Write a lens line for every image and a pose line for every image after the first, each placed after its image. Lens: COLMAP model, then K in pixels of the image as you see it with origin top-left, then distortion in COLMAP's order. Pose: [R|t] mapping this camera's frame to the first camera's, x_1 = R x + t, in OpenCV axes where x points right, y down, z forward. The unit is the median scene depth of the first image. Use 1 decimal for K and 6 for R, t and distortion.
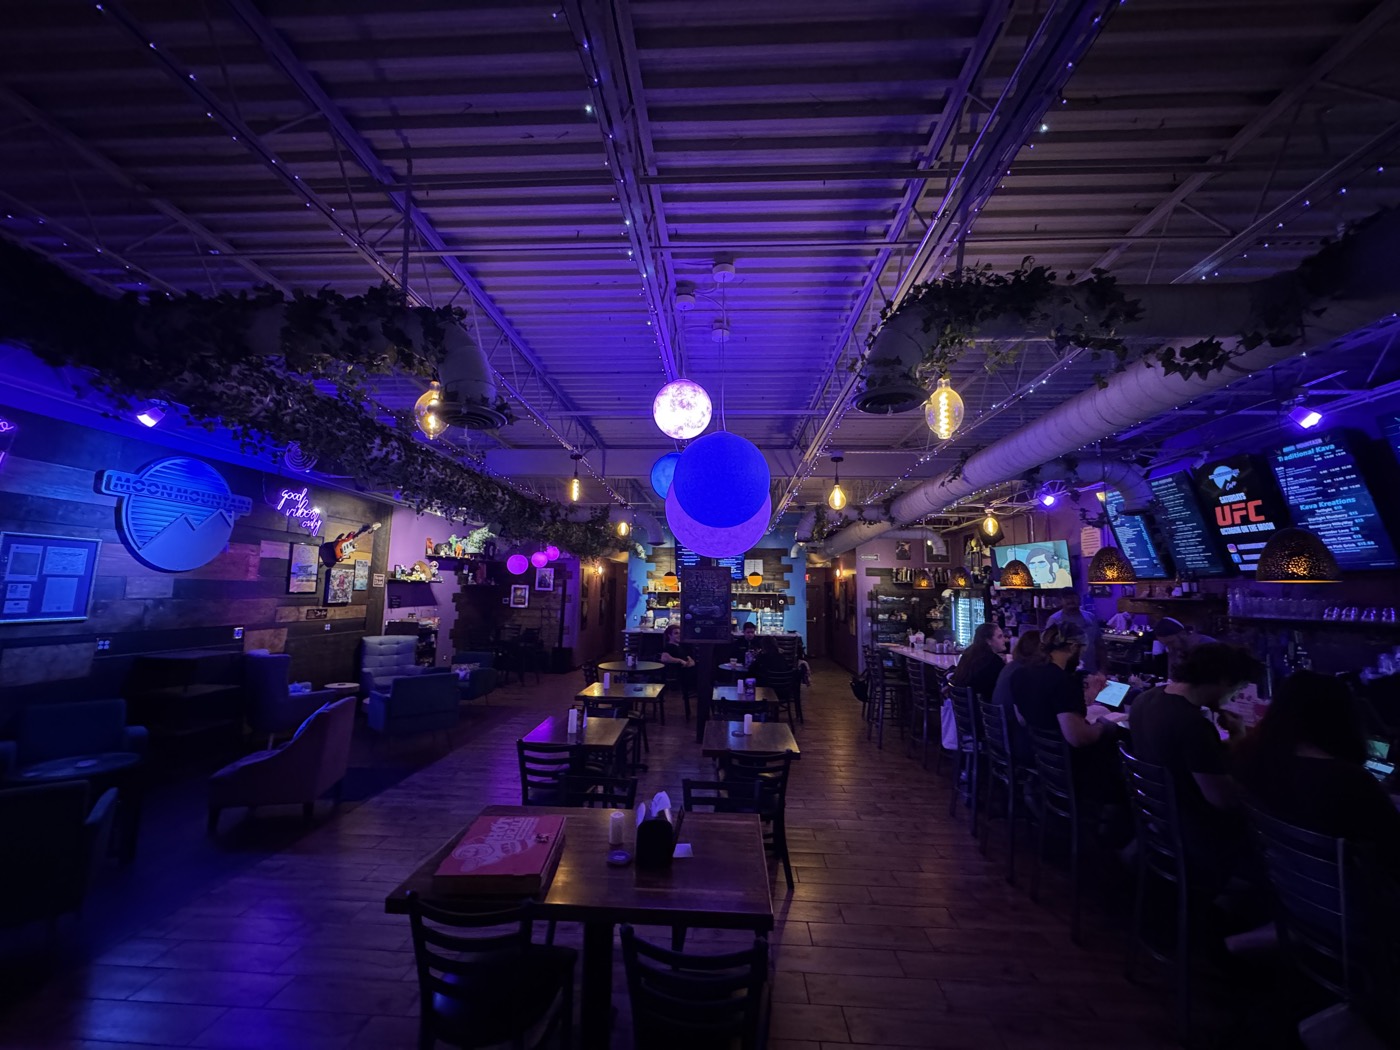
lens RADIAL K [[557.1, 0, 700.9], [0, 557.1, 523.4], [0, 0, 1]] dist [-0.001875, 0.000297]
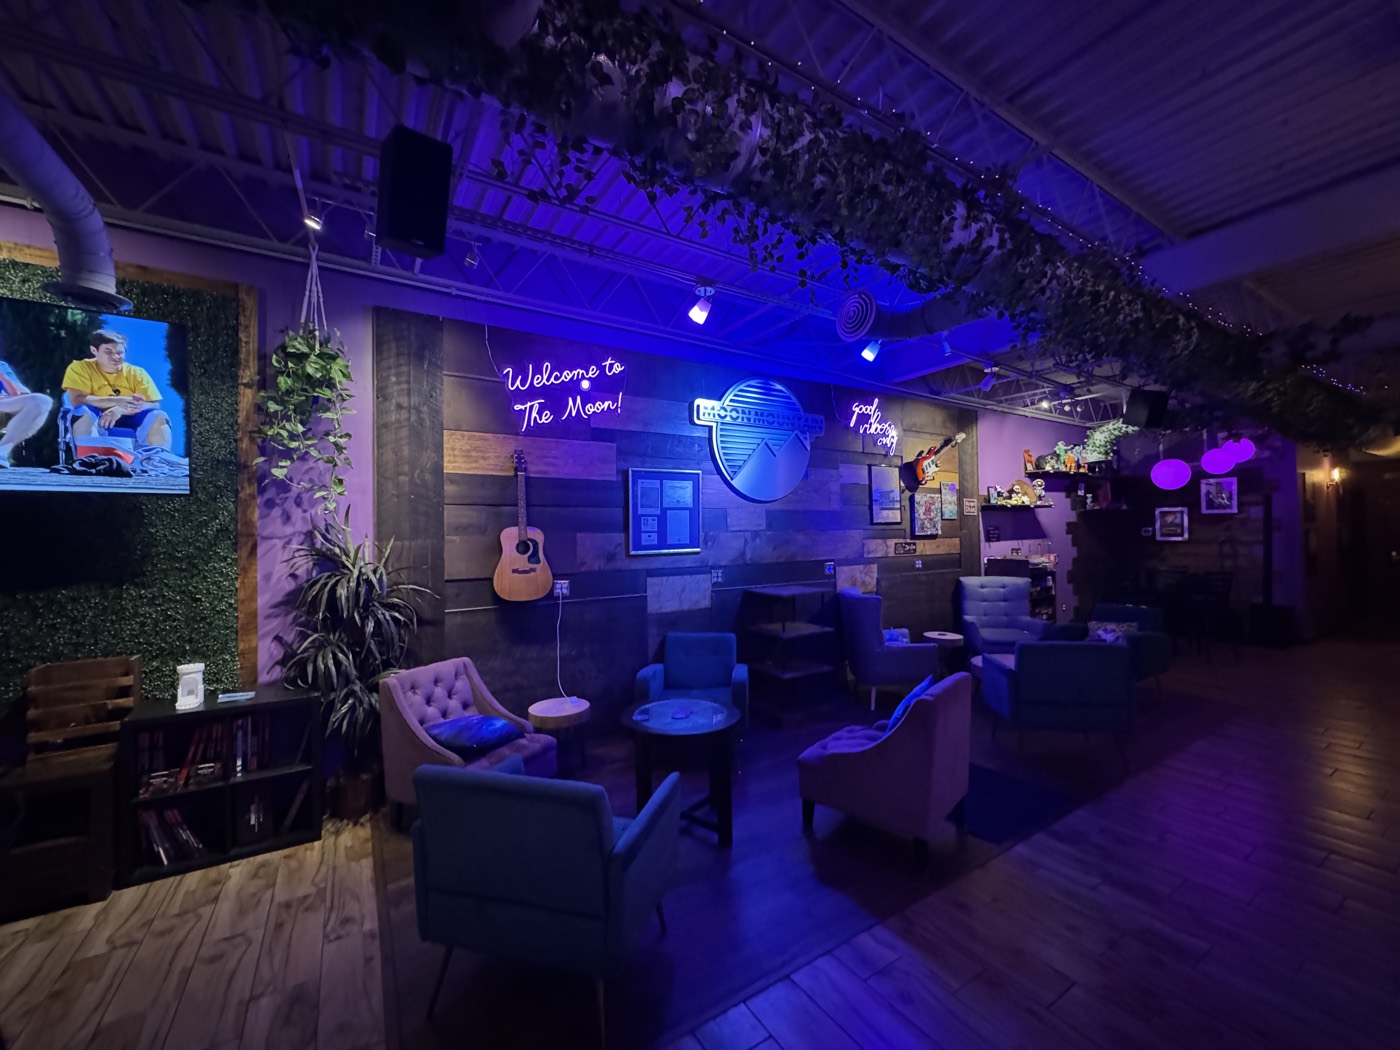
lens RADIAL K [[557.1, 0, 701.9], [0, 557.1, 525.2], [0, 0, 1]] dist [-0.001875, 0.000297]
pose [[0.575714, -0.040160, -0.816664, -0.179659], [0.128880, 0.990765, 0.042133, 0.053495], [0.807430, -0.129509, 0.575573, 0.273893]]
